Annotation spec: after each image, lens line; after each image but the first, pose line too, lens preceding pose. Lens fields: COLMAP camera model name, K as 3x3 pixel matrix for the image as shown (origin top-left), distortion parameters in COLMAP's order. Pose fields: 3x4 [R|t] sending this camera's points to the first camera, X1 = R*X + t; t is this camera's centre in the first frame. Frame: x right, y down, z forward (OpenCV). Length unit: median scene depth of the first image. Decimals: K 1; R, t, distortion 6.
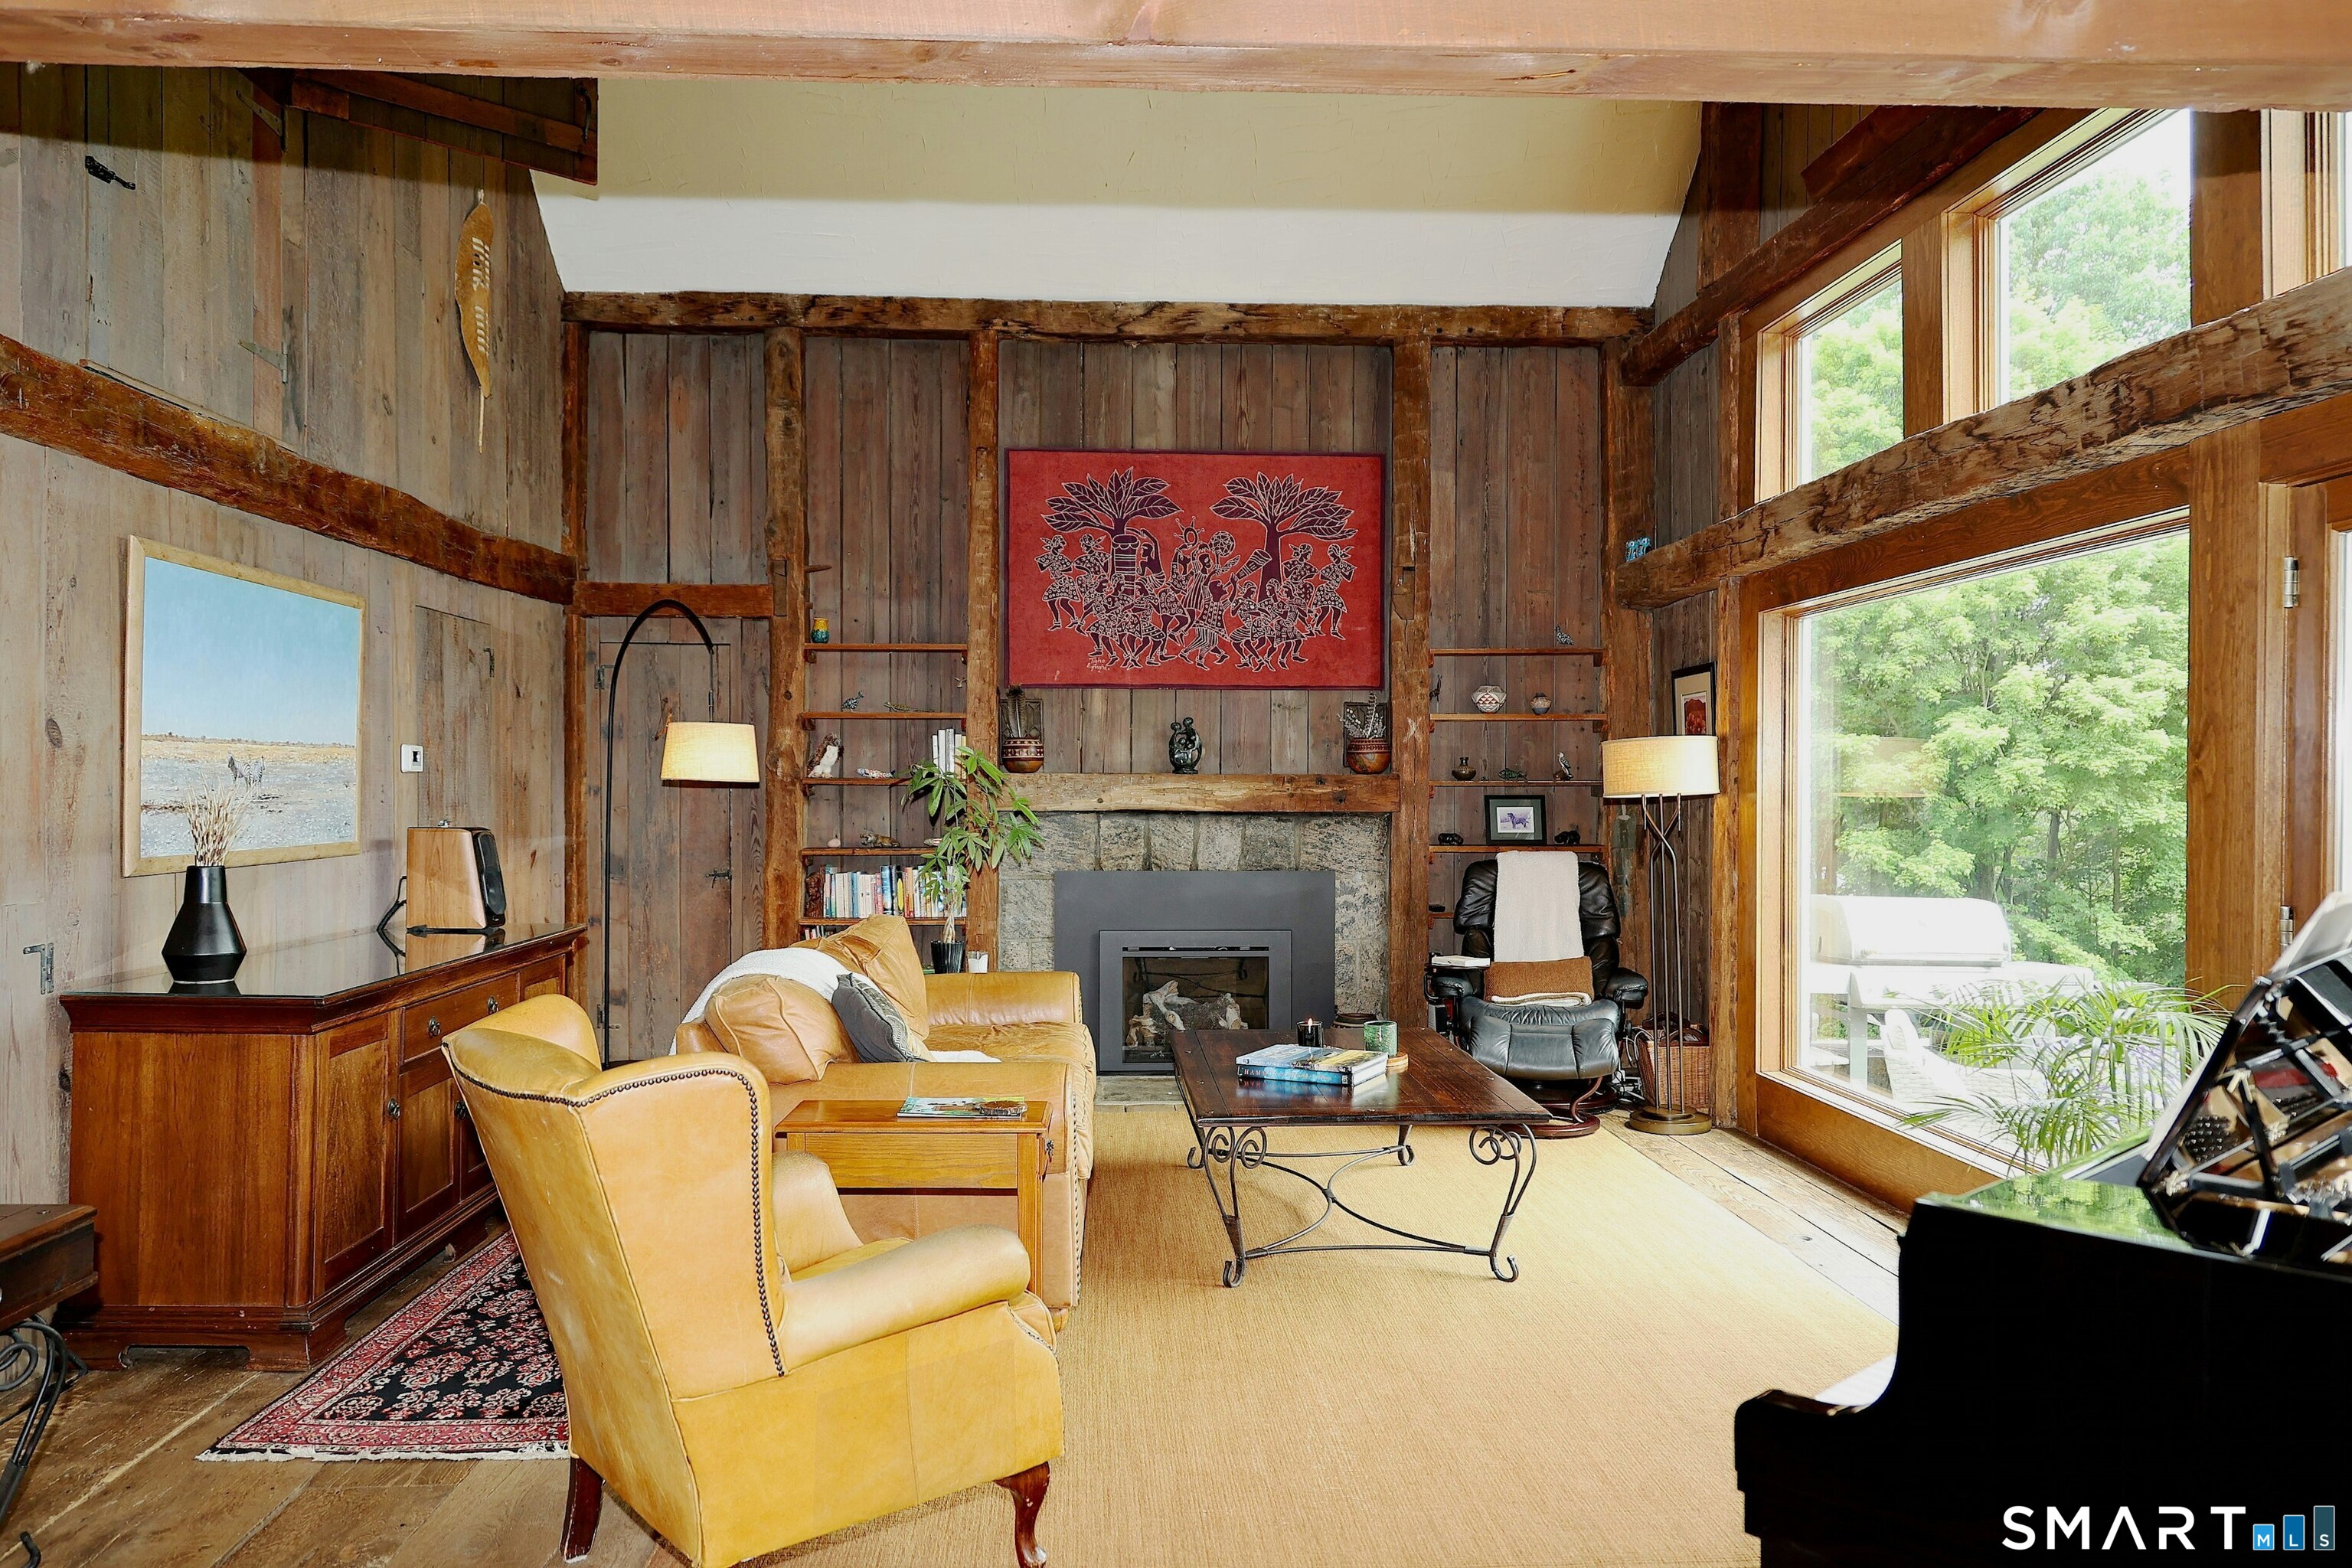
lens RADIAL K [[1596.4, 0, 1176.0], [0, 1596.4, 784.0], [0, 0, 1]] dist [0.000011, -0.000191]
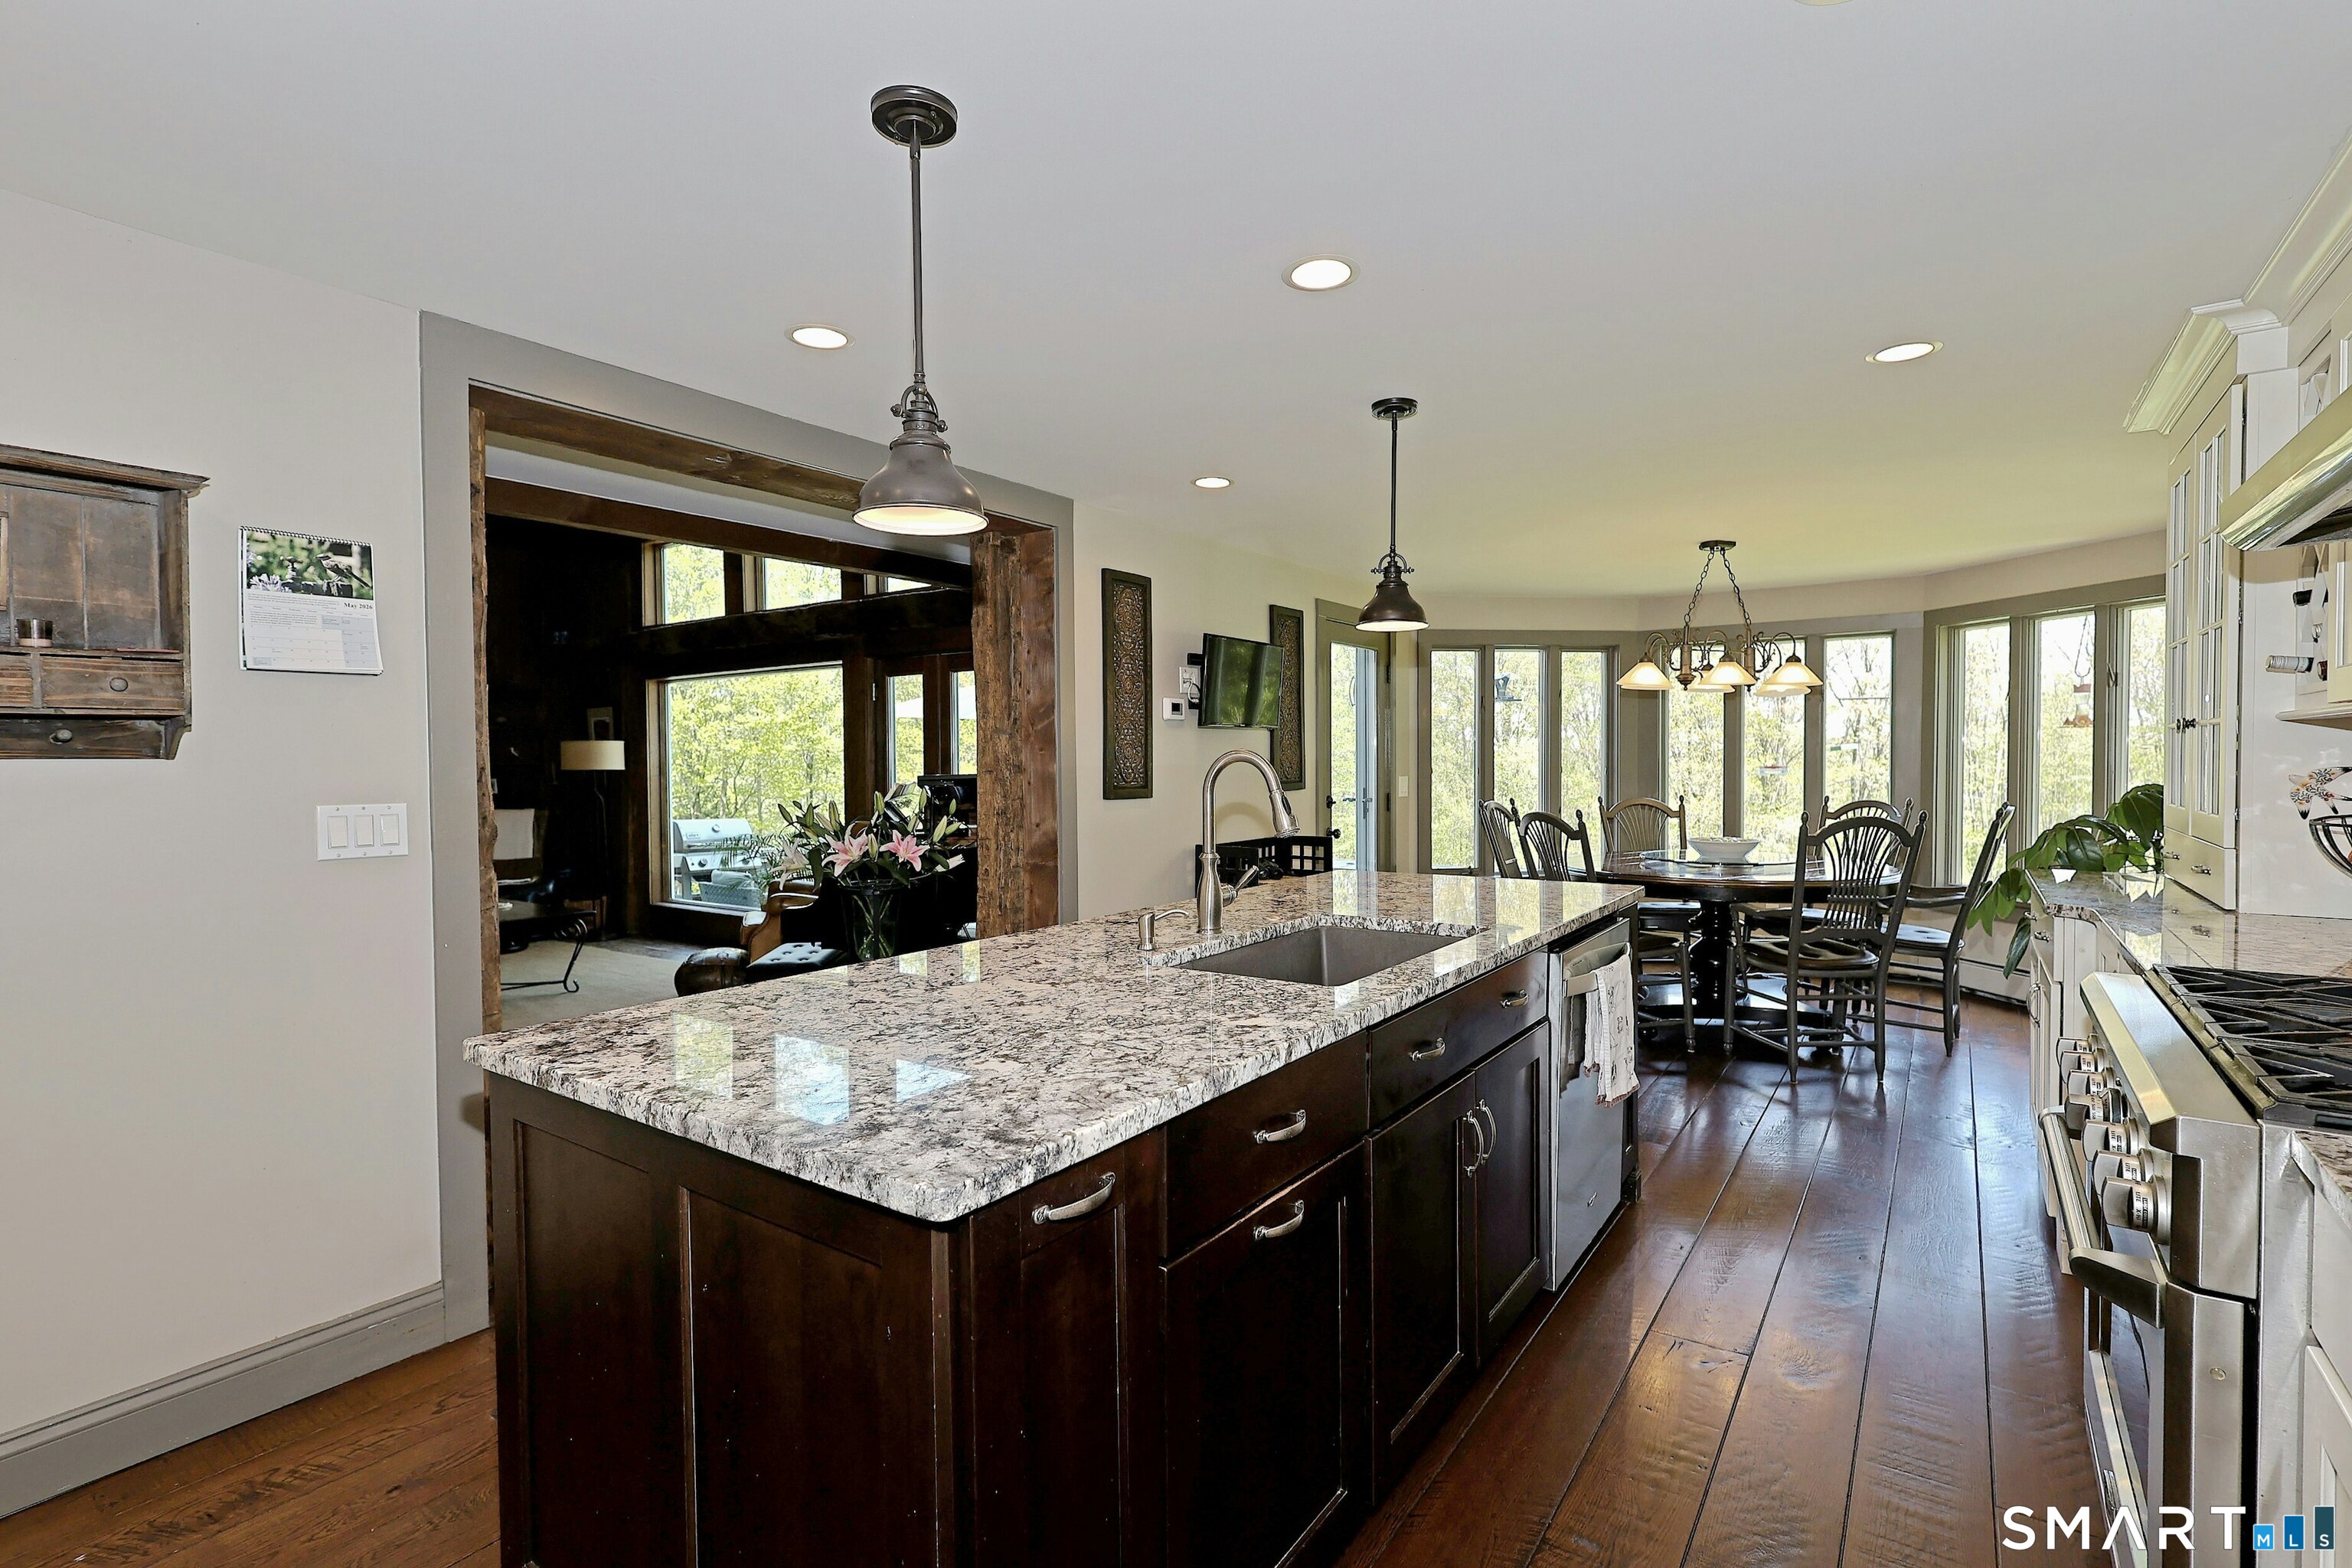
lens RADIAL K [[1100.7, 0, 1176.0], [0, 1100.7, 784.0], [0, 0, 1]] dist [-0.003439, -0.000120]
pose [[0.619115, -0.025539, 0.784885, -0.331586], [0.013058, 0.999668, 0.022227, 0.003575], [-0.785191, -0.003512, 0.619243, -0.418686]]
